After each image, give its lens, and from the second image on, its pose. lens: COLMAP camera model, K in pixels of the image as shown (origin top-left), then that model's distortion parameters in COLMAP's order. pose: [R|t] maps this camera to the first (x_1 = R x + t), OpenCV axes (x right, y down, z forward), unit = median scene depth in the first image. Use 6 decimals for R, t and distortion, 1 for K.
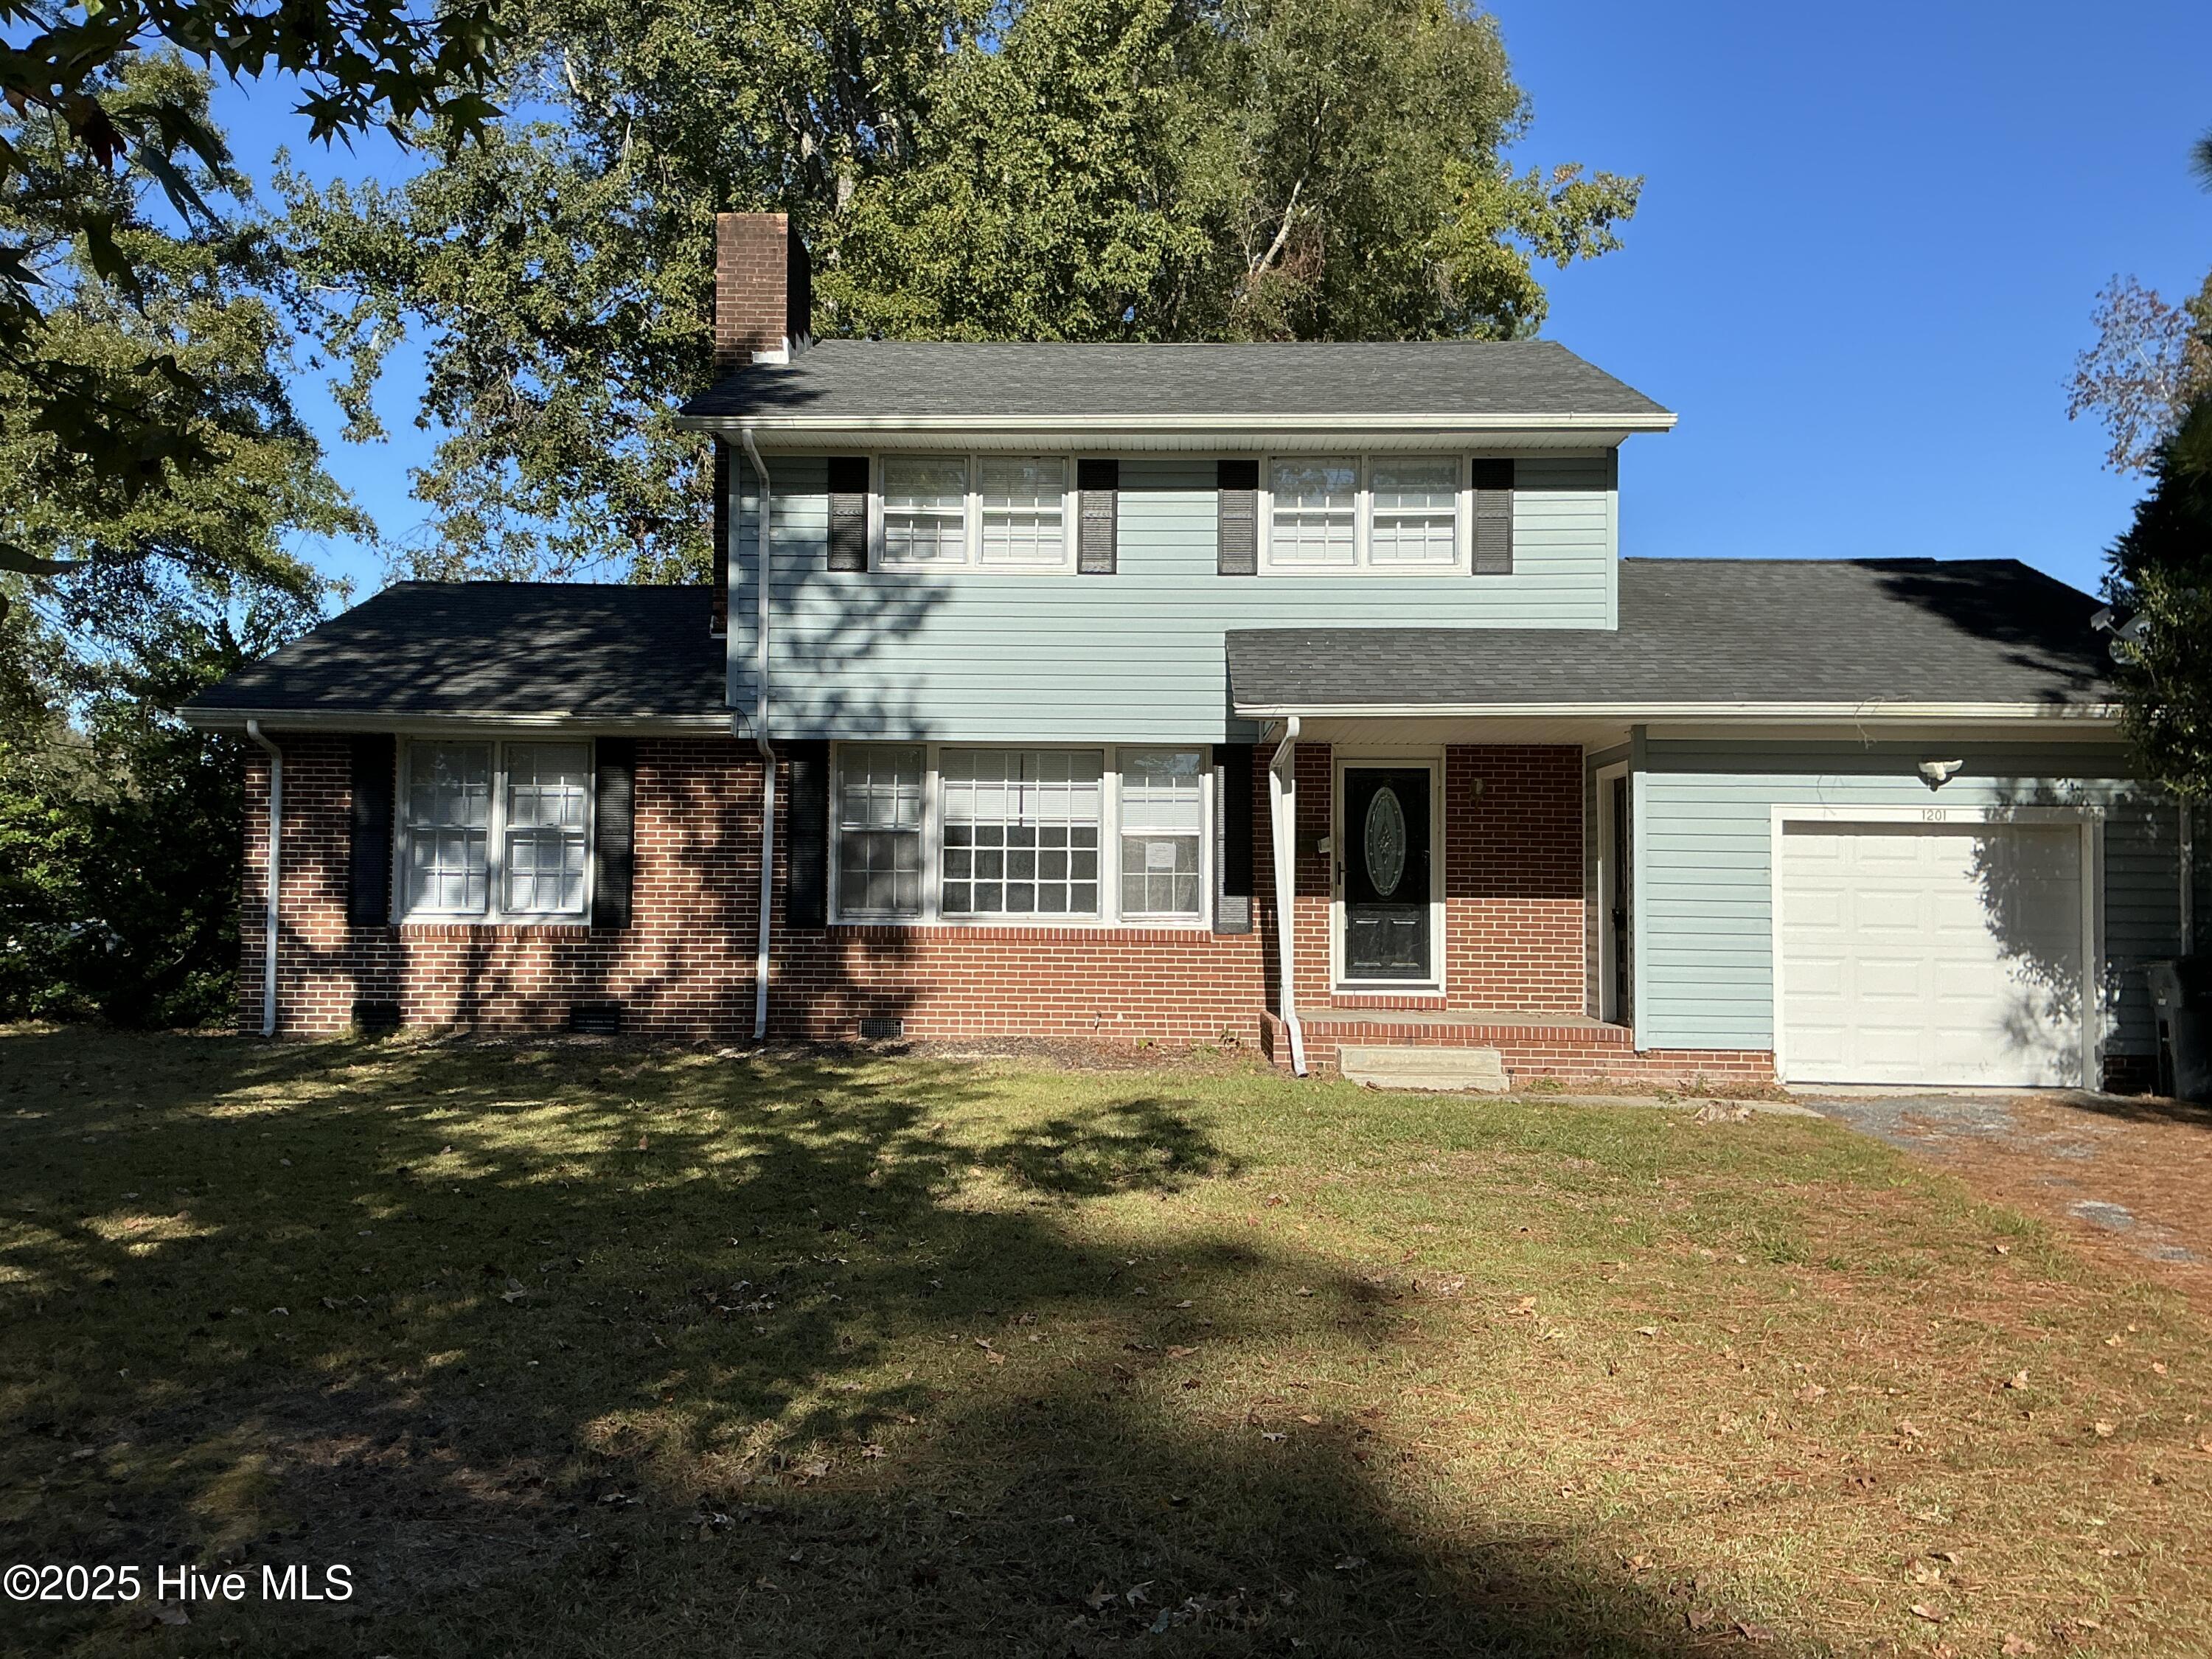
lens RADIAL K [[1807.8, 0, 1109.2], [0, 1807.8, 839.8], [0, 0, 1]] dist [0.095362, -0.184043]
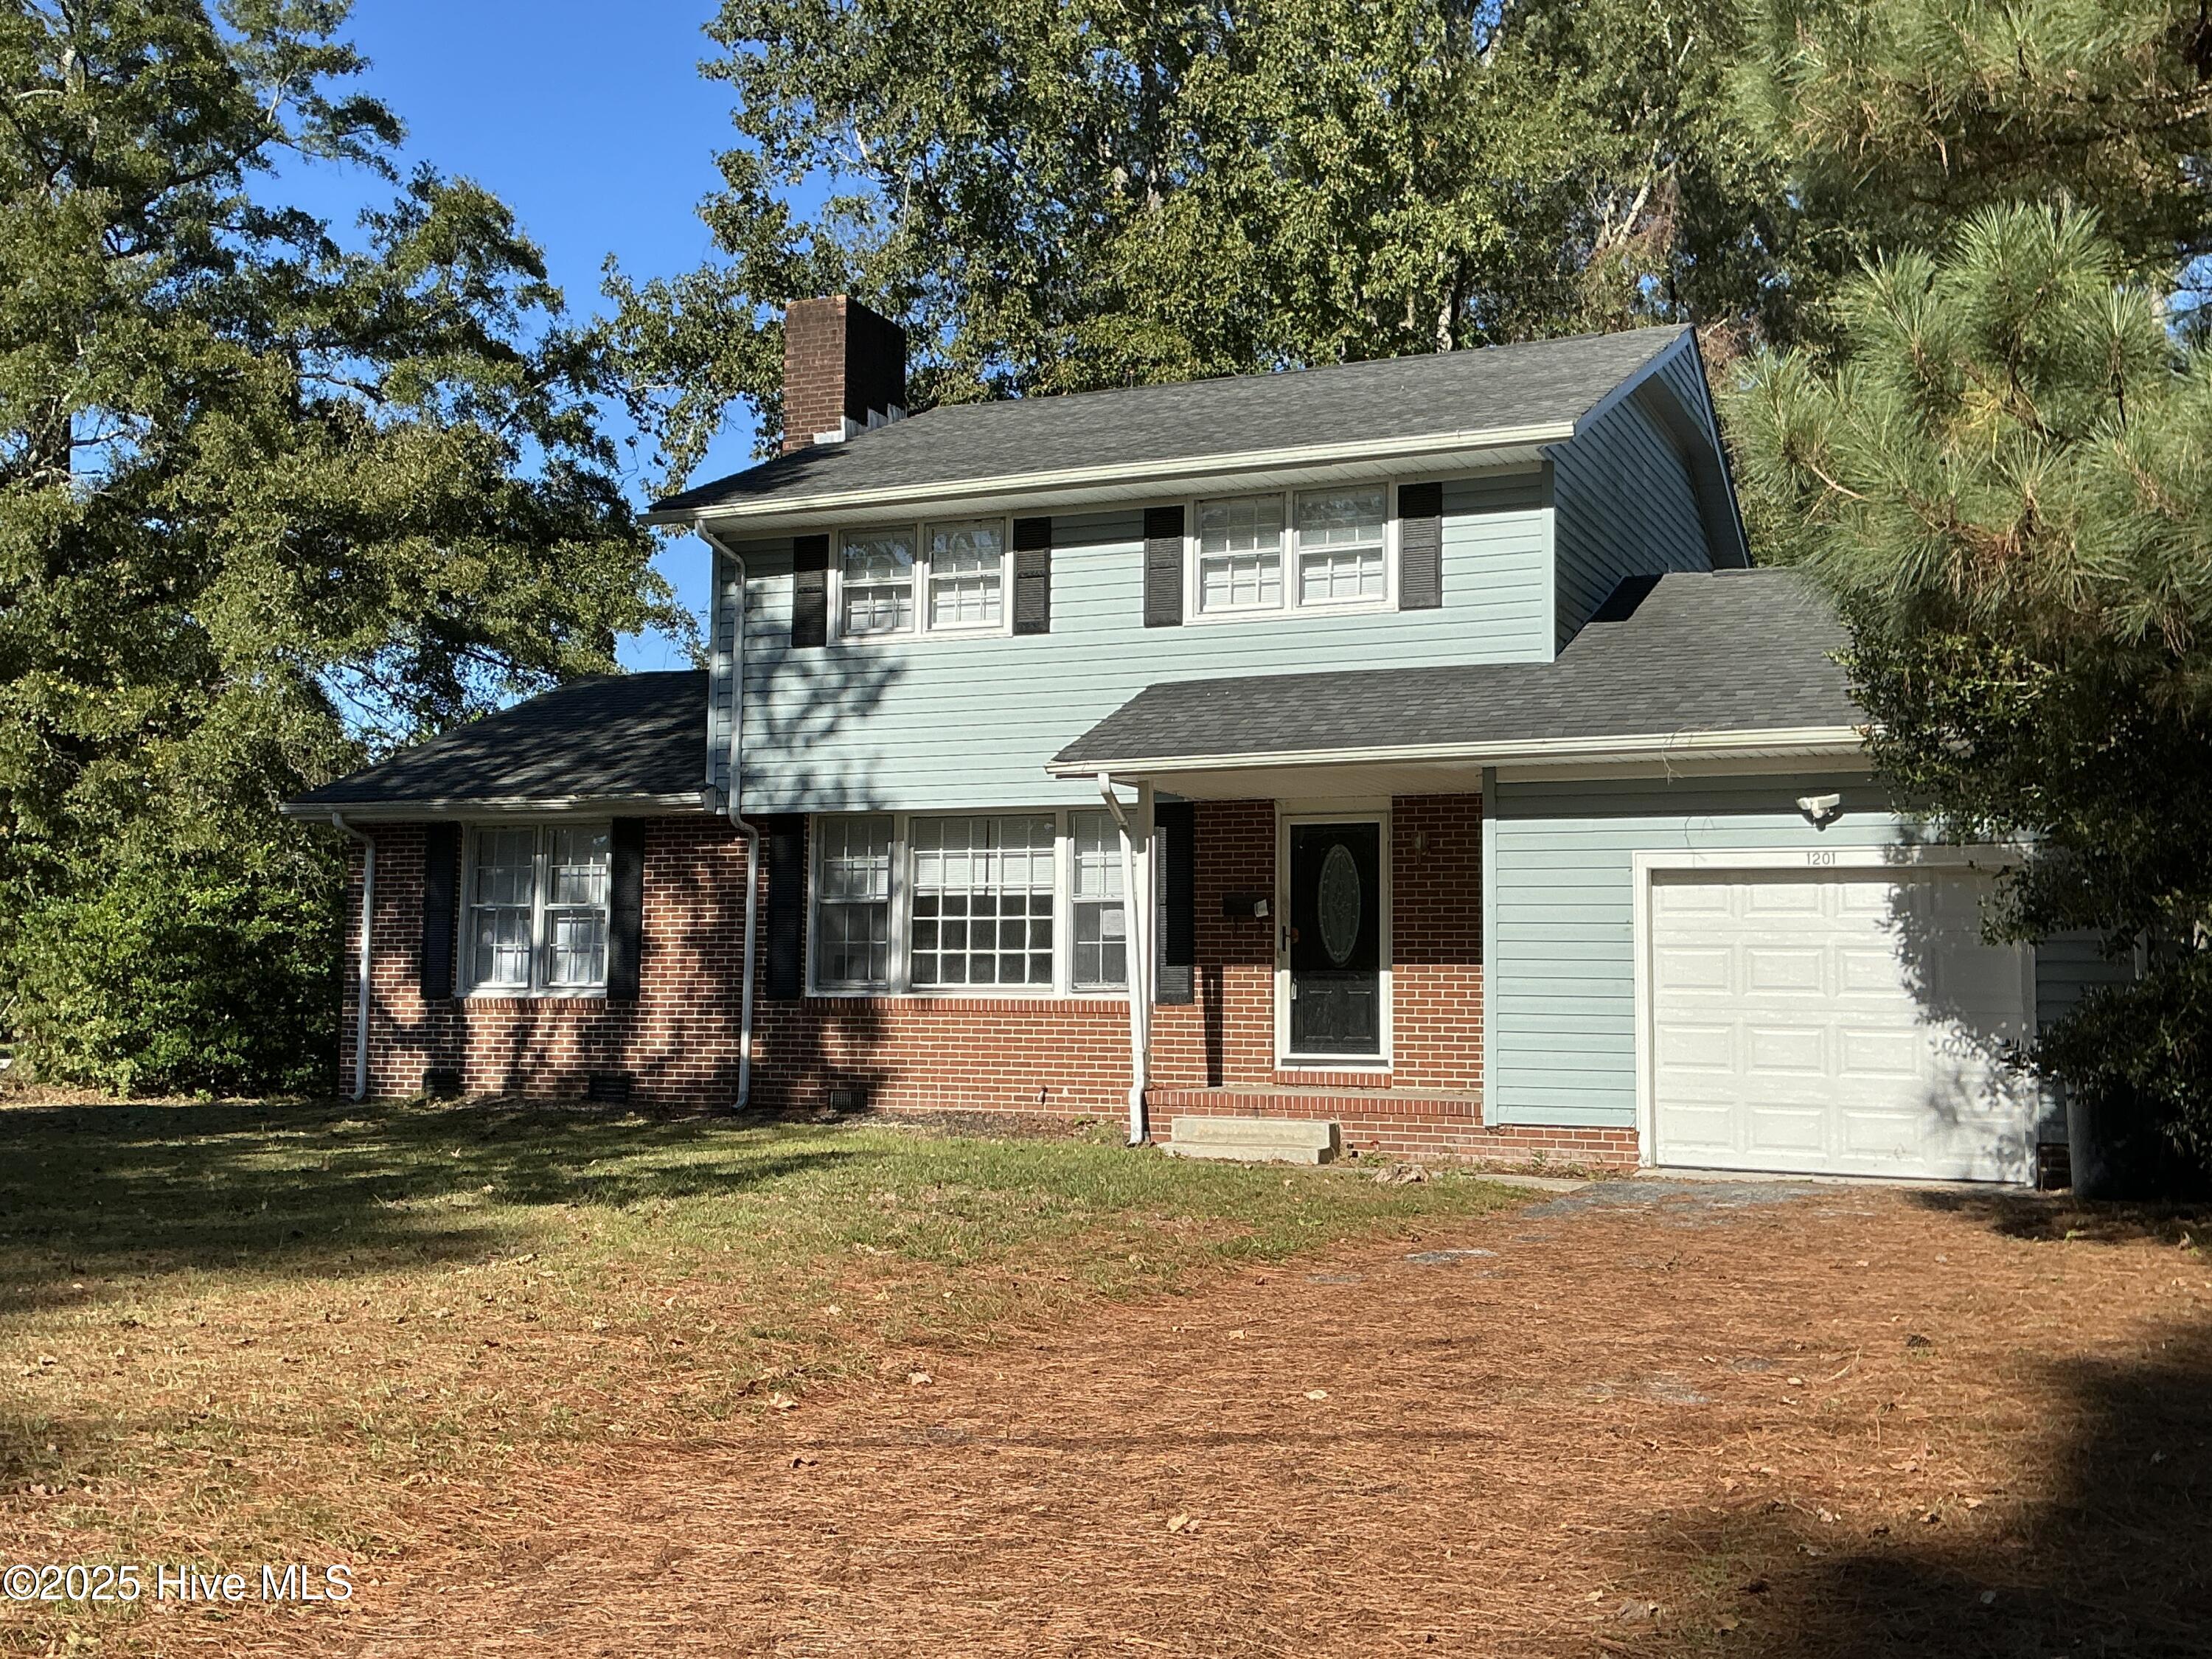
lens RADIAL K [[2275.7, 0, 1106.0], [0, 2275.7, 829.5], [0, 0, 1]] dist [0.009701, 0.319667]
pose [[0.926984, -0.030429, -0.373864, 0.481400], [0.011464, 0.998537, -0.052847, 0.023186], [0.374925, 0.044703, 0.925977, -0.113300]]
